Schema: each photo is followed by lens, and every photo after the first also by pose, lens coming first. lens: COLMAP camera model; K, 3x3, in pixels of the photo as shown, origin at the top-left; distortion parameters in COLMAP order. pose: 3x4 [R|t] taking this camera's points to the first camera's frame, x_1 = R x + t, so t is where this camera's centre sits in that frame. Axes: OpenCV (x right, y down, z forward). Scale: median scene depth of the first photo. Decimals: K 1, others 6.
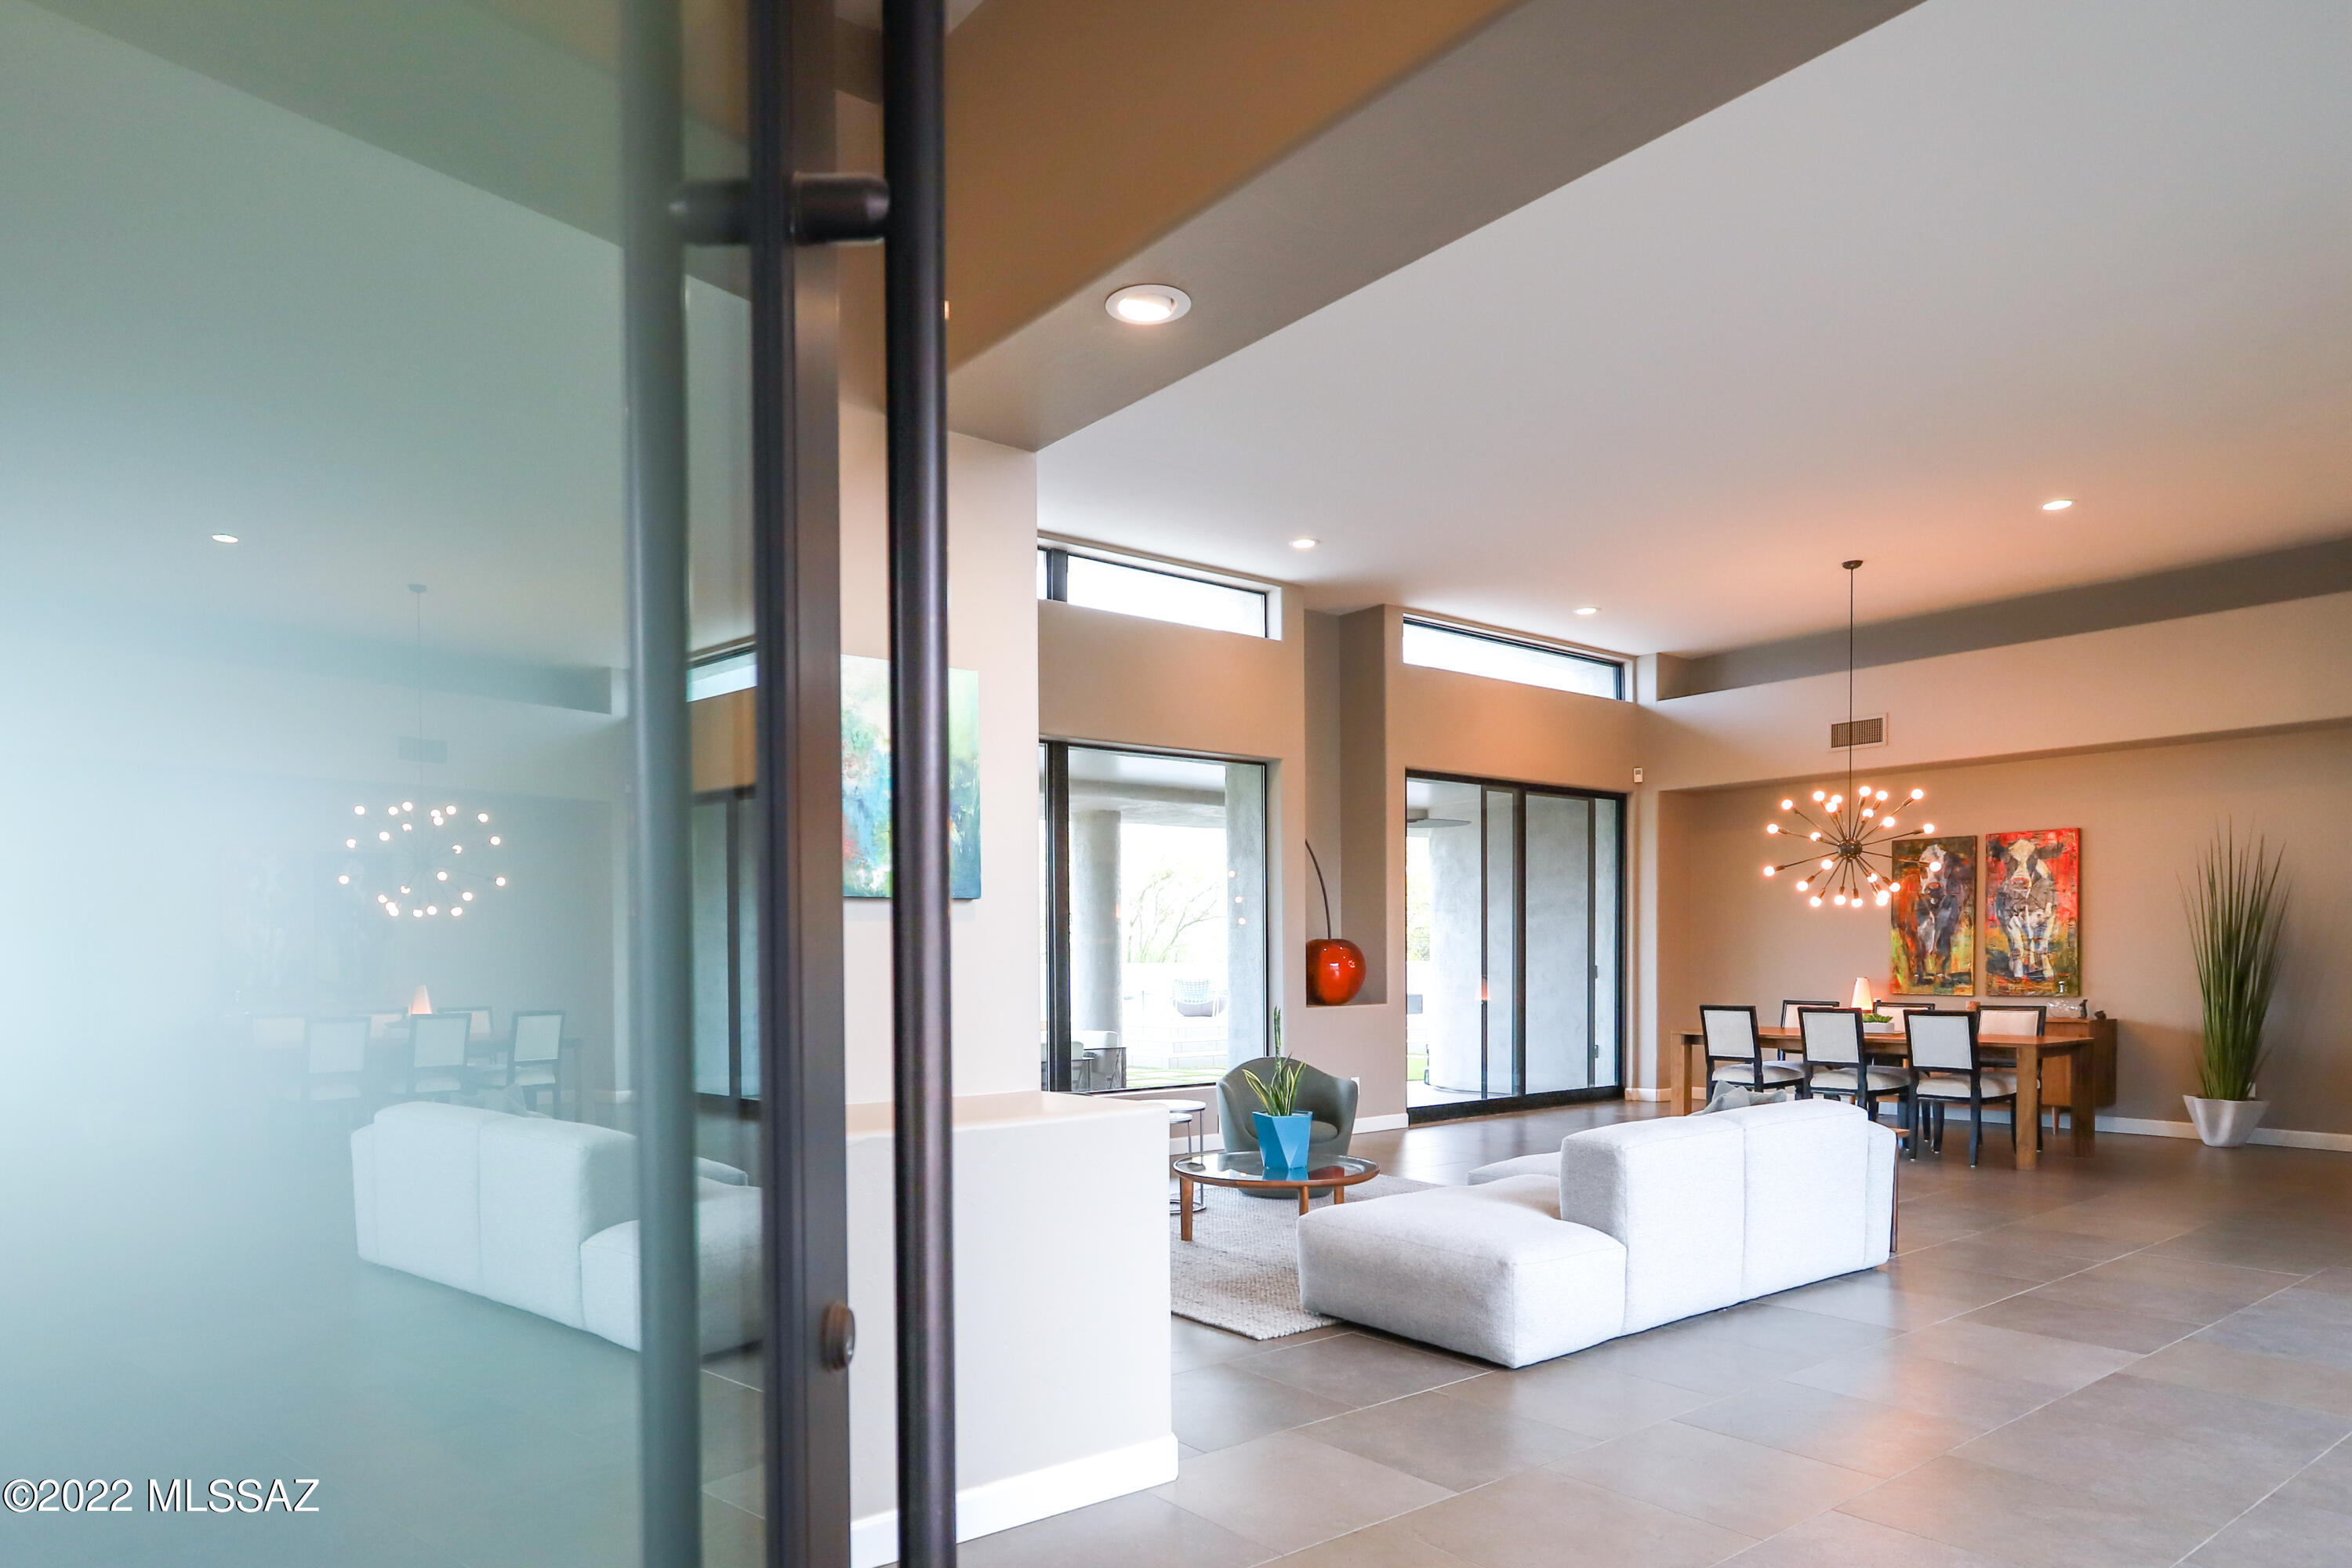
lens RADIAL K [[1404.7, 0, 1122.5], [0, 1404.7, 991.1], [0, 0, 1]] dist [0.006422, -0.001056]
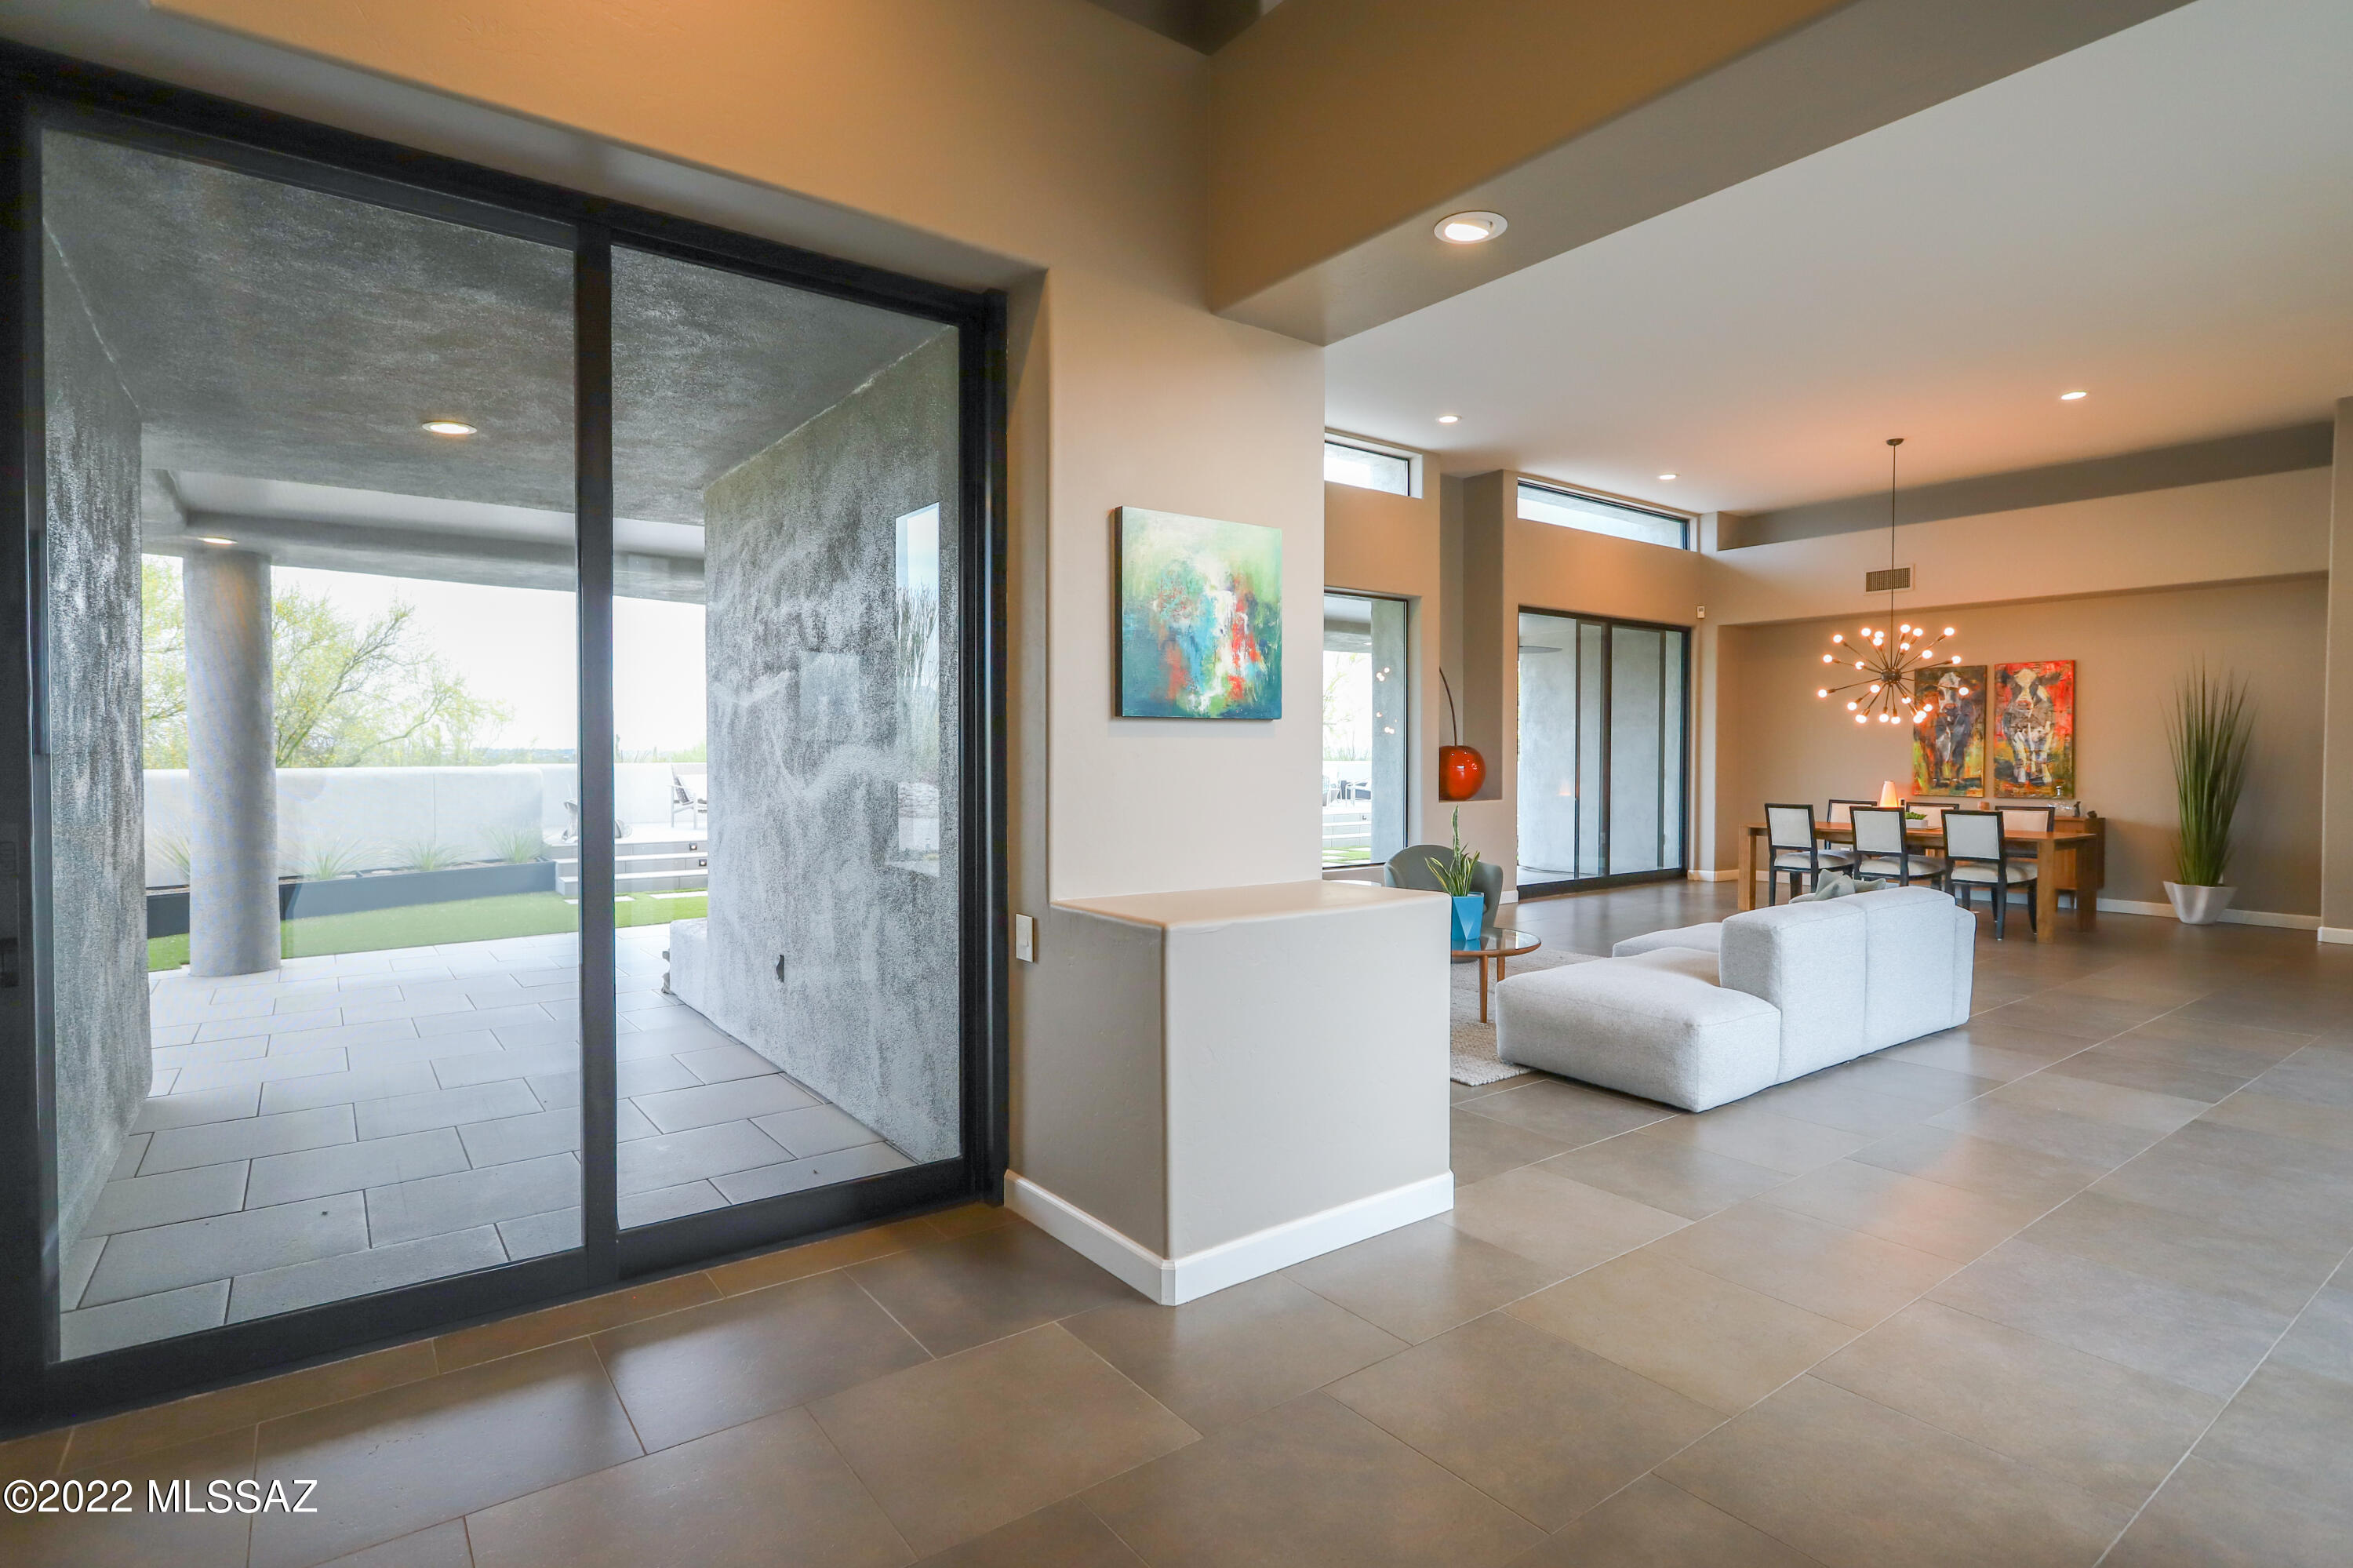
lens RADIAL K [[1153.7, 0, 1180.0], [0, 1153.7, 773.4], [0, 0, 1]] dist [0.001356, 0.001439]
pose [[0.999935, 0.008681, 0.007430, -0.102526], [-0.008655, 0.999956, -0.003574, -0.008146], [-0.007461, 0.003510, 0.999966, 0.010242]]
